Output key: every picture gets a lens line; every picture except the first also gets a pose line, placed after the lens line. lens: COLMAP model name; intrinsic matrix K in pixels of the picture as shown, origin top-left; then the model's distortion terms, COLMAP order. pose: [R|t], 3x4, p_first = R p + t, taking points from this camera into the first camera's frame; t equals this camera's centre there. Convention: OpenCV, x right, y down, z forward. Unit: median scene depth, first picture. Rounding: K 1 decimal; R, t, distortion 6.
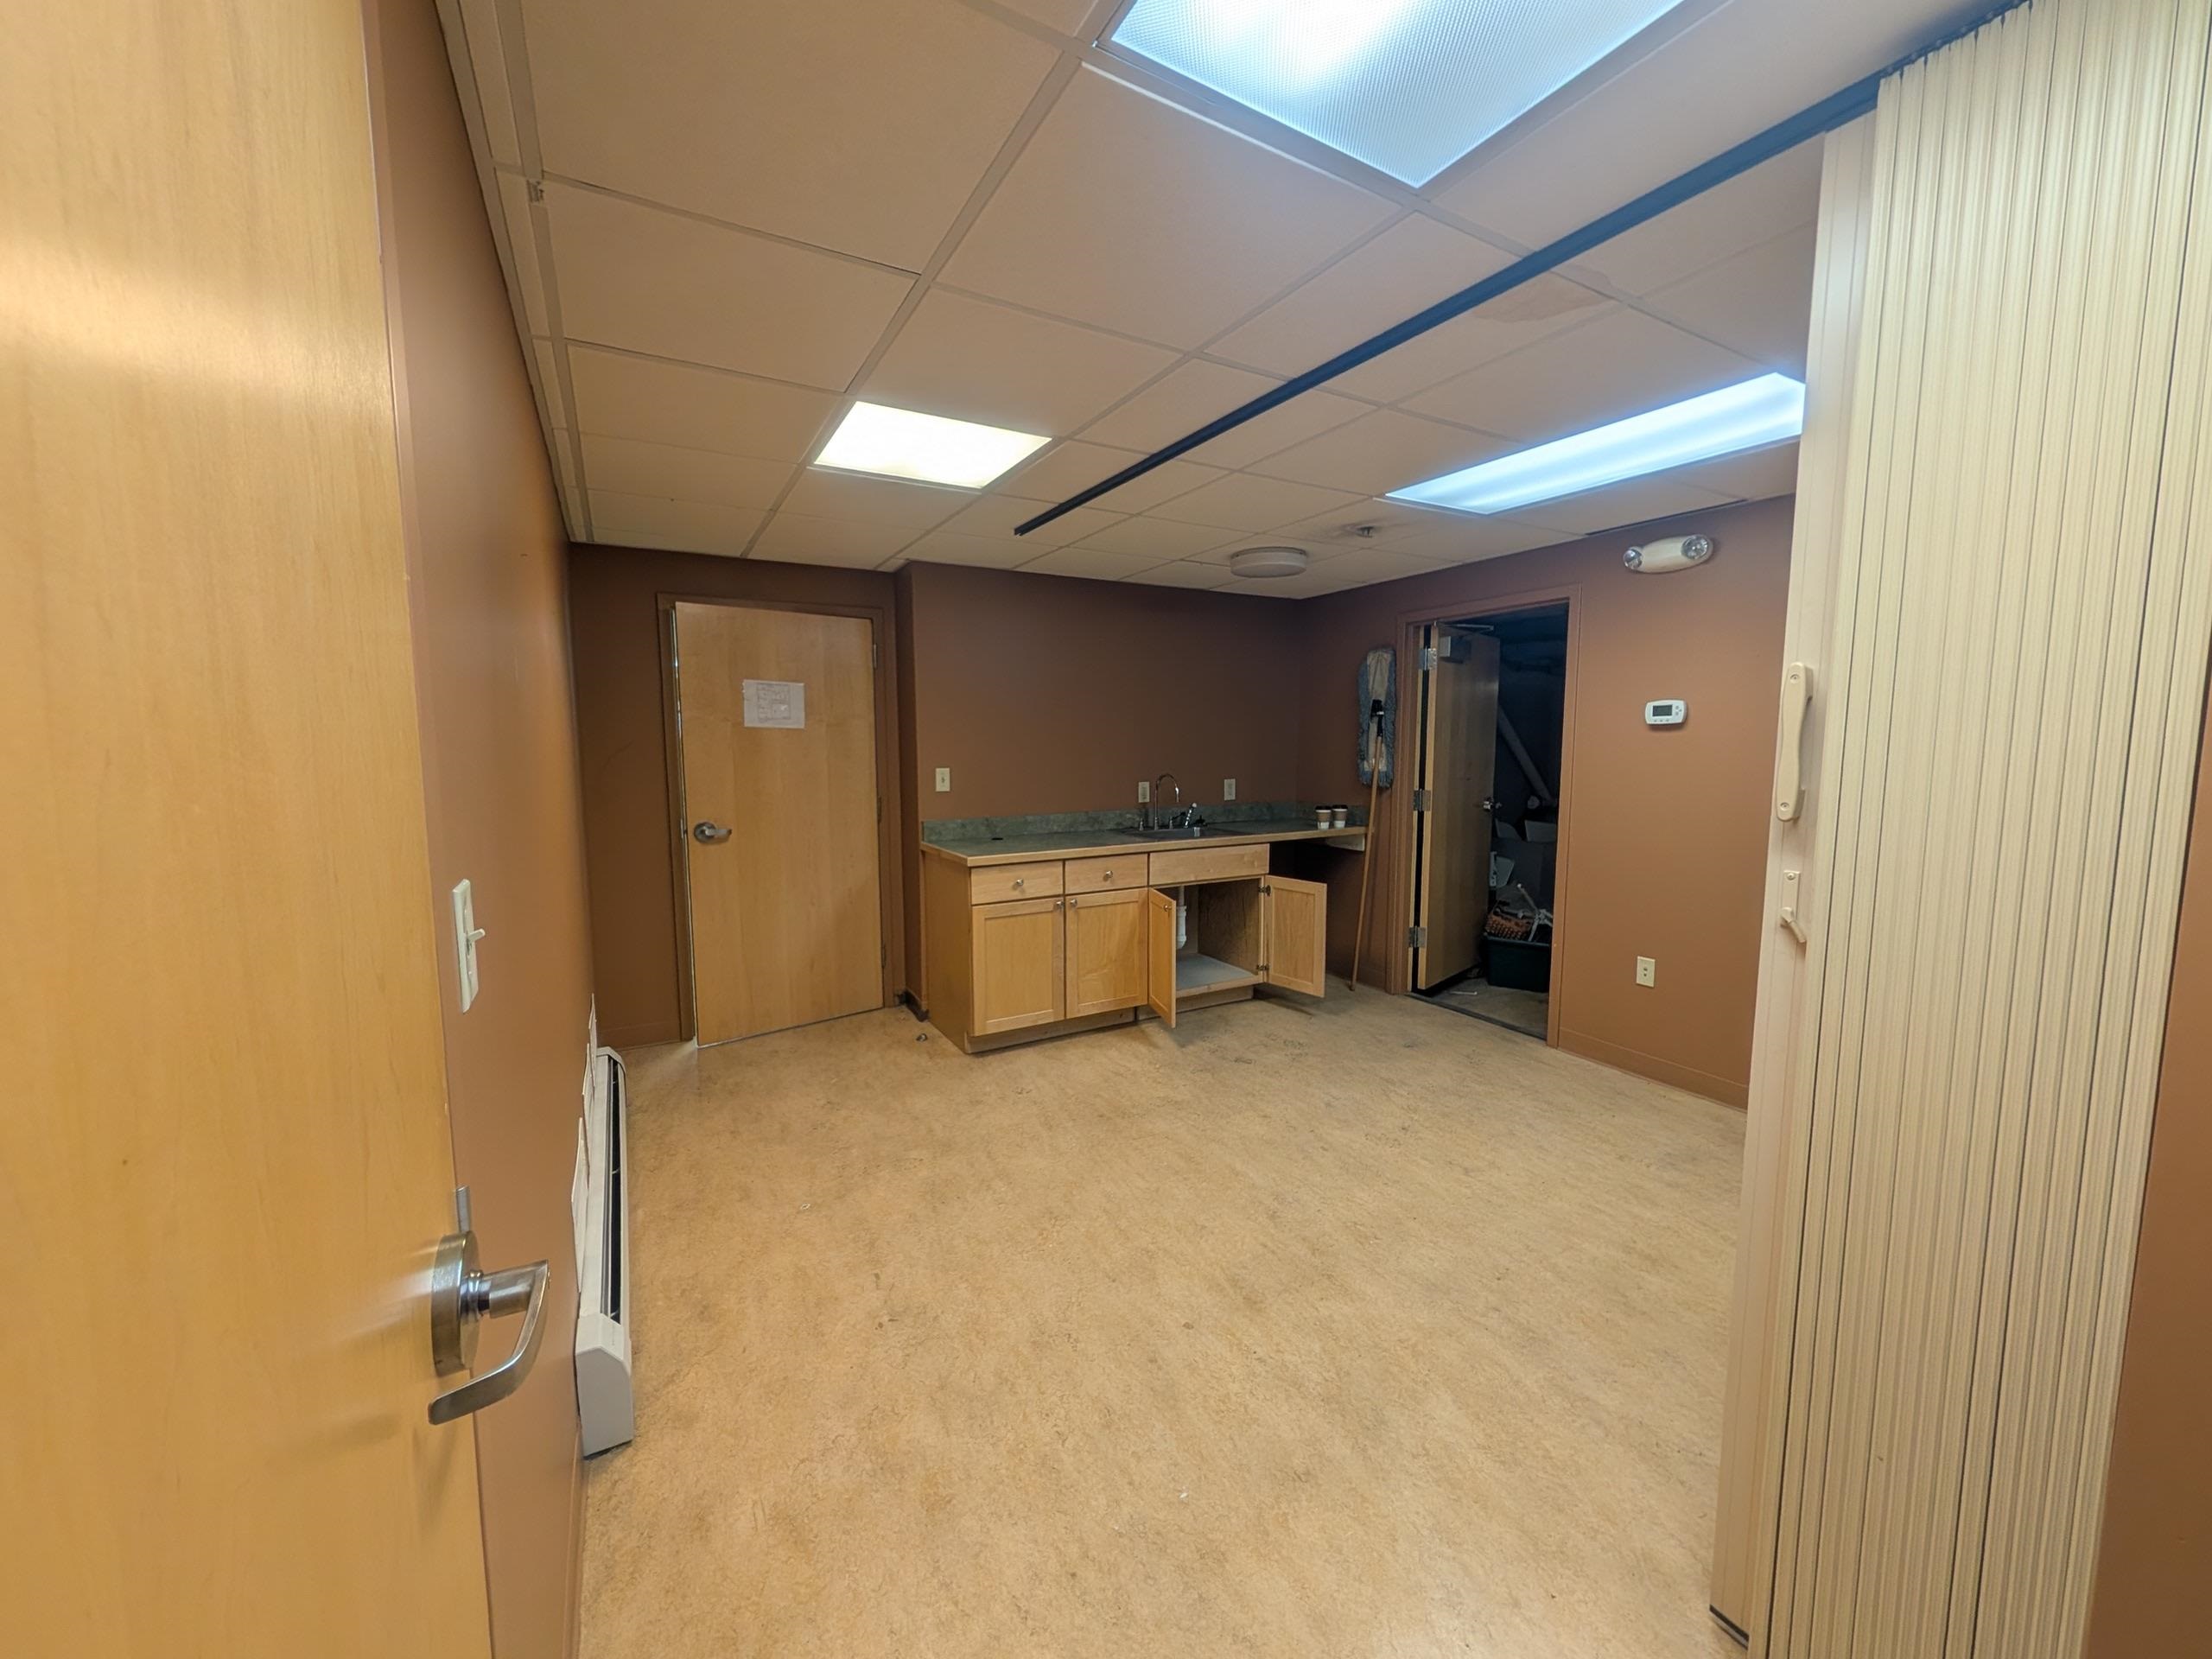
lens RADIAL K [[846.5, 0, 1101.1], [0, 846.5, 820.5], [0, 0, 1]] dist [0.002172, -0.000065]
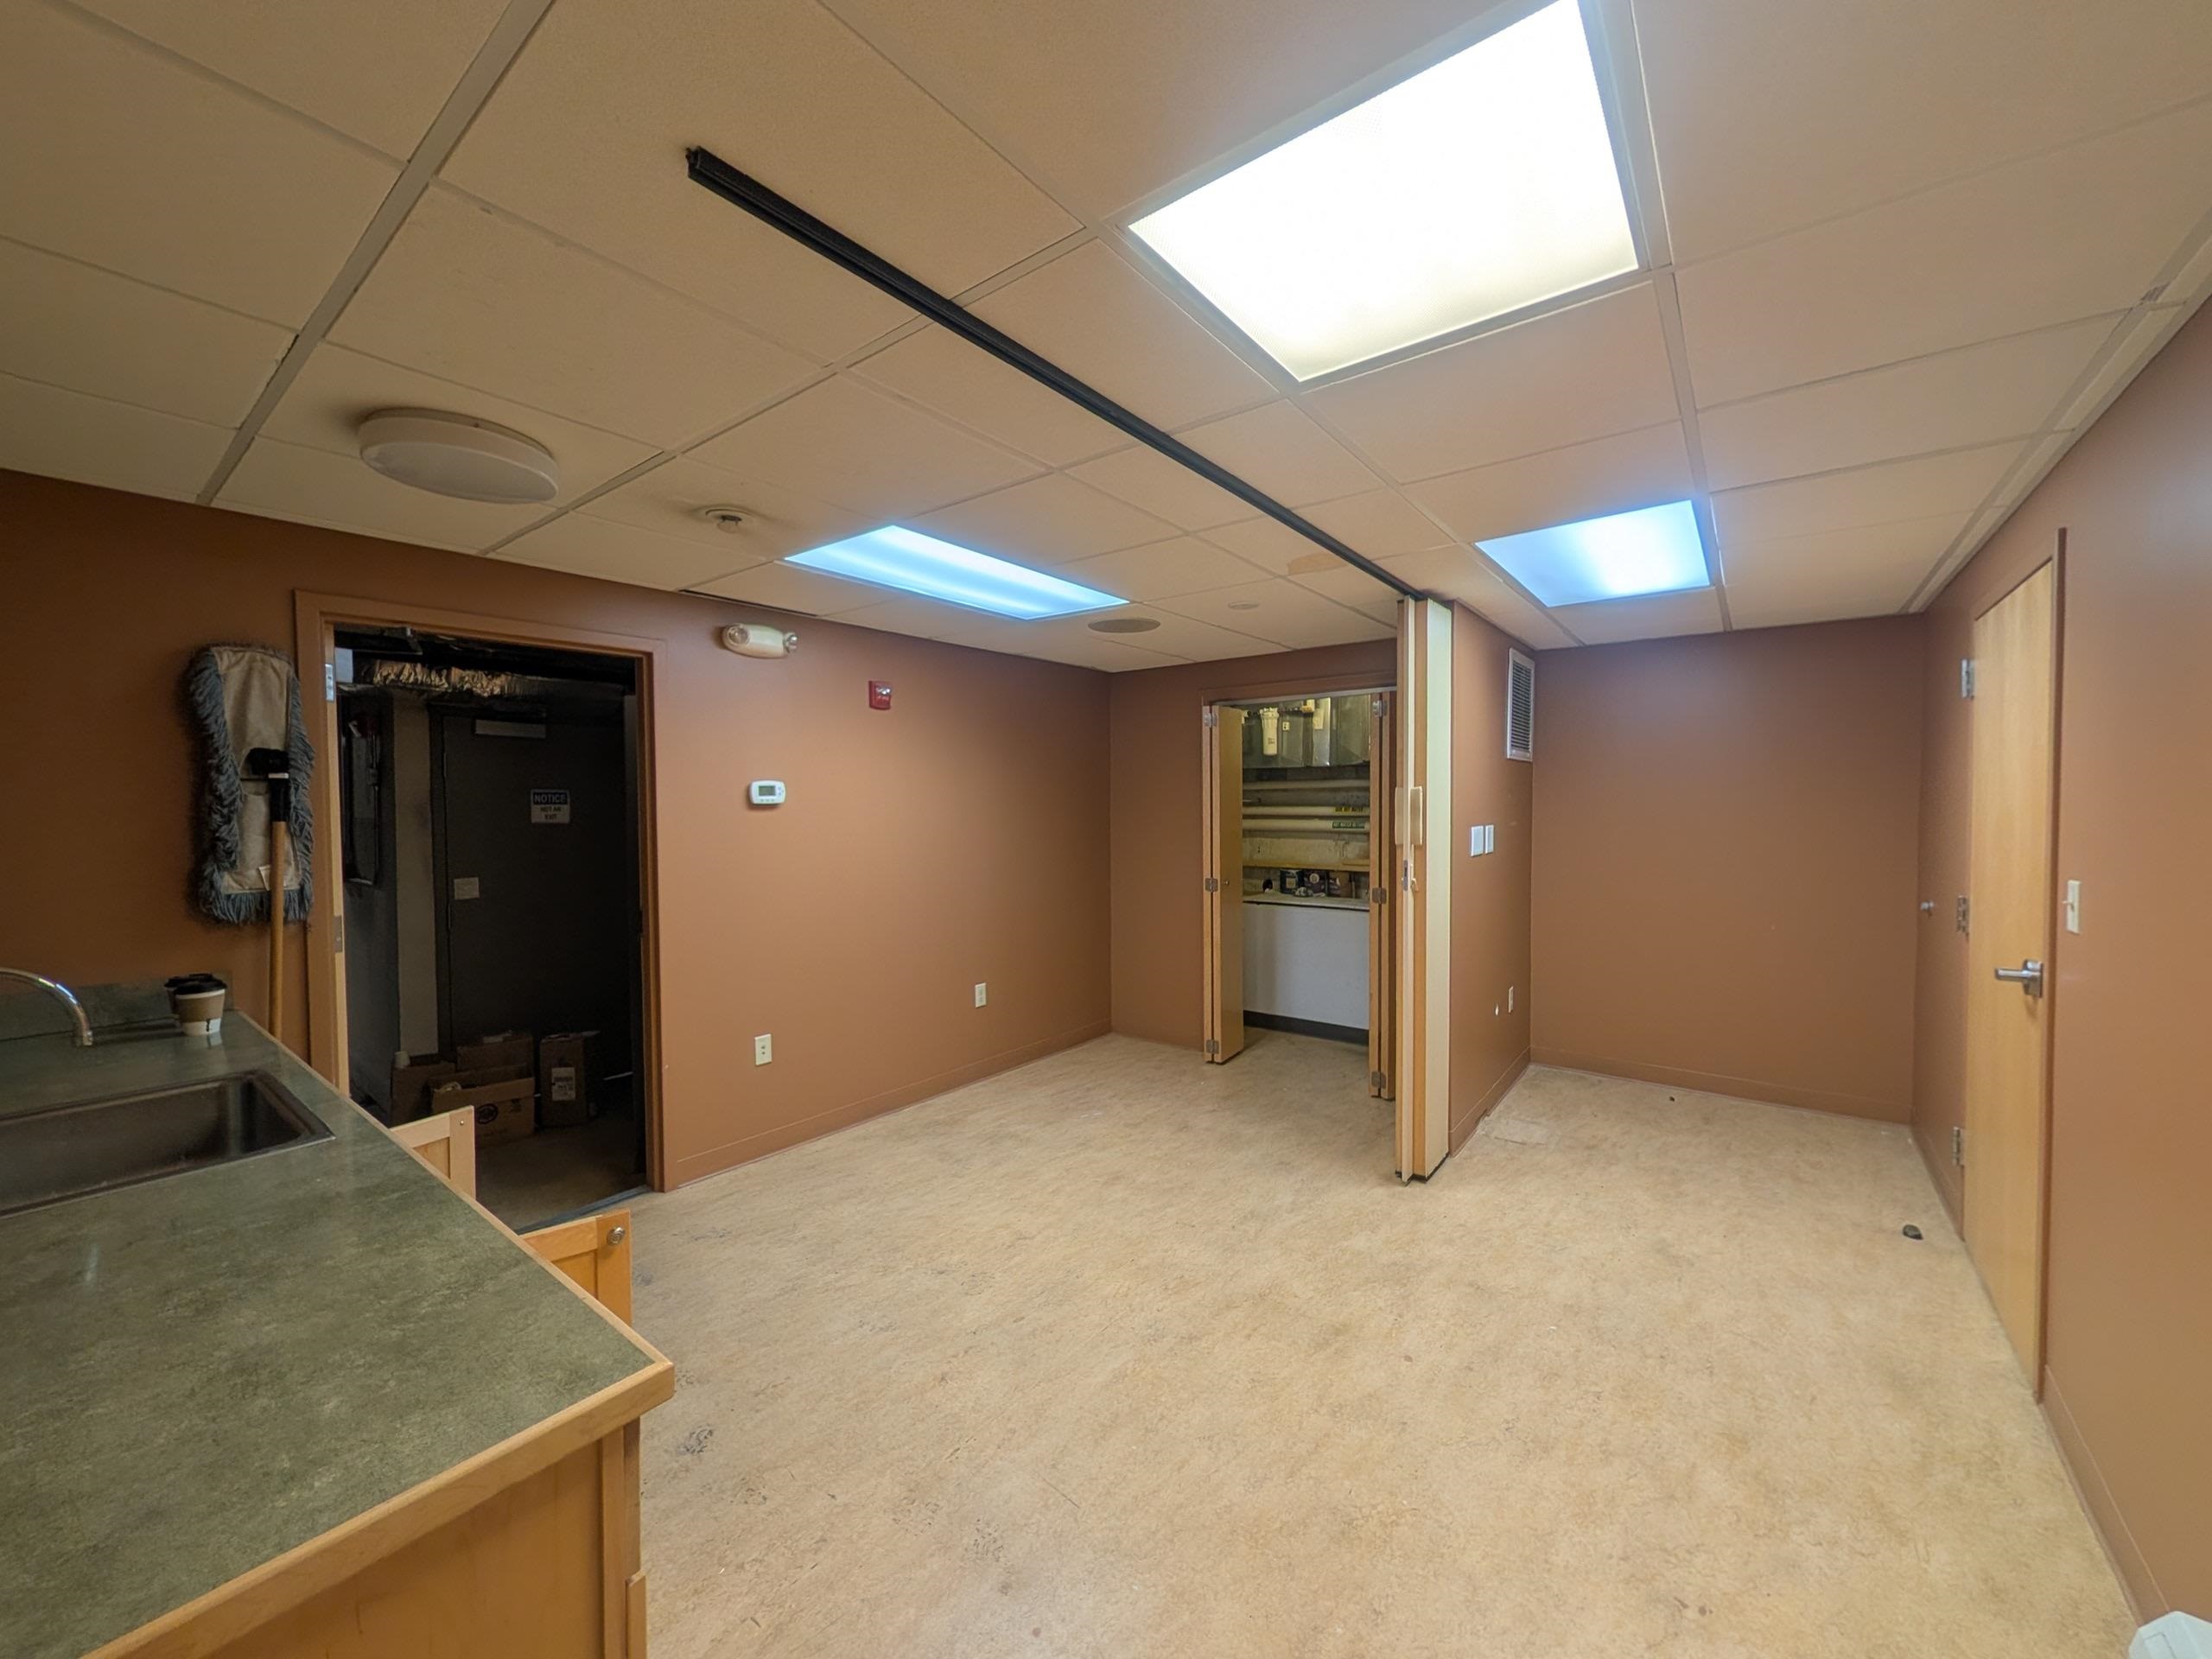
lens RADIAL K [[846.5, 0, 1097.7], [0, 846.5, 825.7], [0, 0, 1]] dist [0.002172, -0.000065]
pose [[-0.382932, -0.021204, 0.923533, -0.482479], [0.094292, 0.993618, 0.061910, -0.123380], [-0.918952, 0.110789, -0.378489, 1.118232]]
